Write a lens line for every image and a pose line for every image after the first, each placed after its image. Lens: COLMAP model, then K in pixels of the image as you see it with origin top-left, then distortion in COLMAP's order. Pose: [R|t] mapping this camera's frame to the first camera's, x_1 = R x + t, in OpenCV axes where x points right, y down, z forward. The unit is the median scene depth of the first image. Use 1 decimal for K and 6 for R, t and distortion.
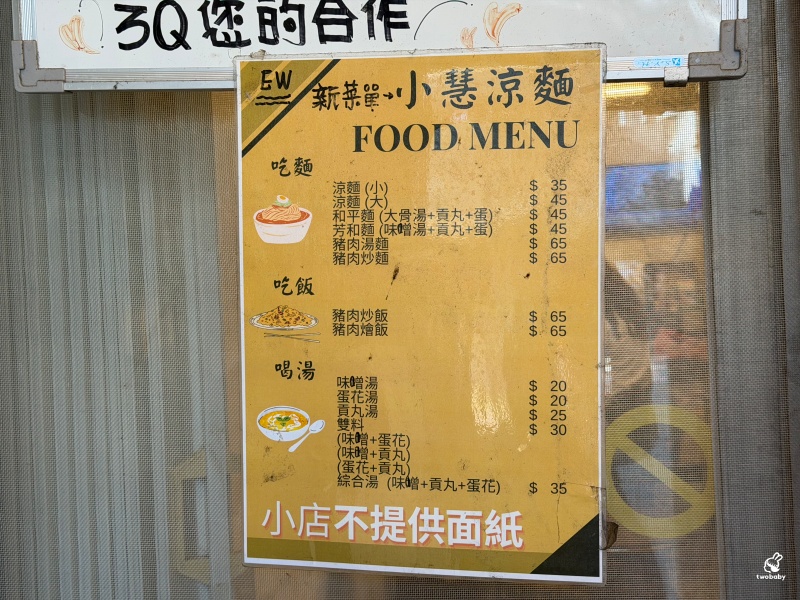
lens RADIAL K [[1116.8, 0, 396.6], [0, 1116.8, 297.1], [0, 0, 1]] dist [0.128711, 0.000000]
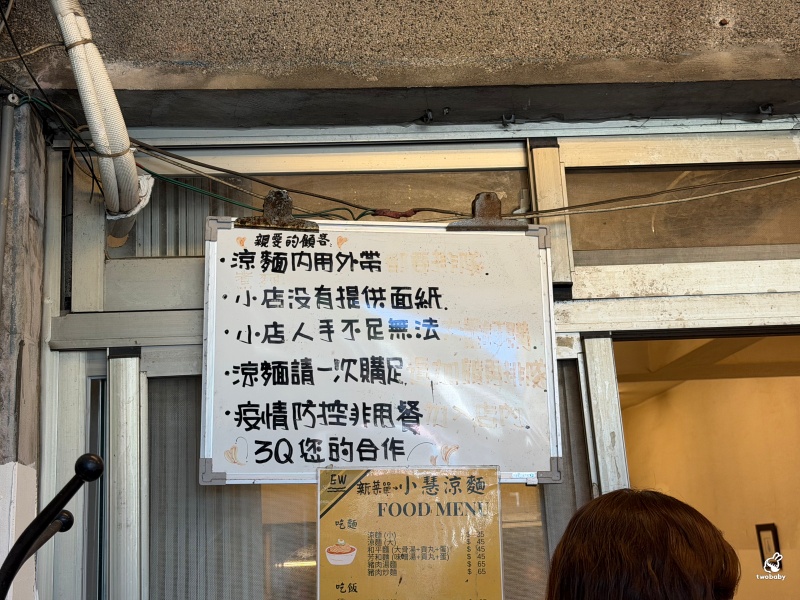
lens RADIAL K [[1116.8, 0, 400.9], [0, 1116.8, 297.6], [0, 0, 1]] dist [0.128711, 0.000000]
pose [[0.981450, 0.040845, 0.187315, -0.385614], [0.014341, 0.958663, -0.284183, 0.064095], [-0.191180, 0.281598, 0.940294, -0.983387]]
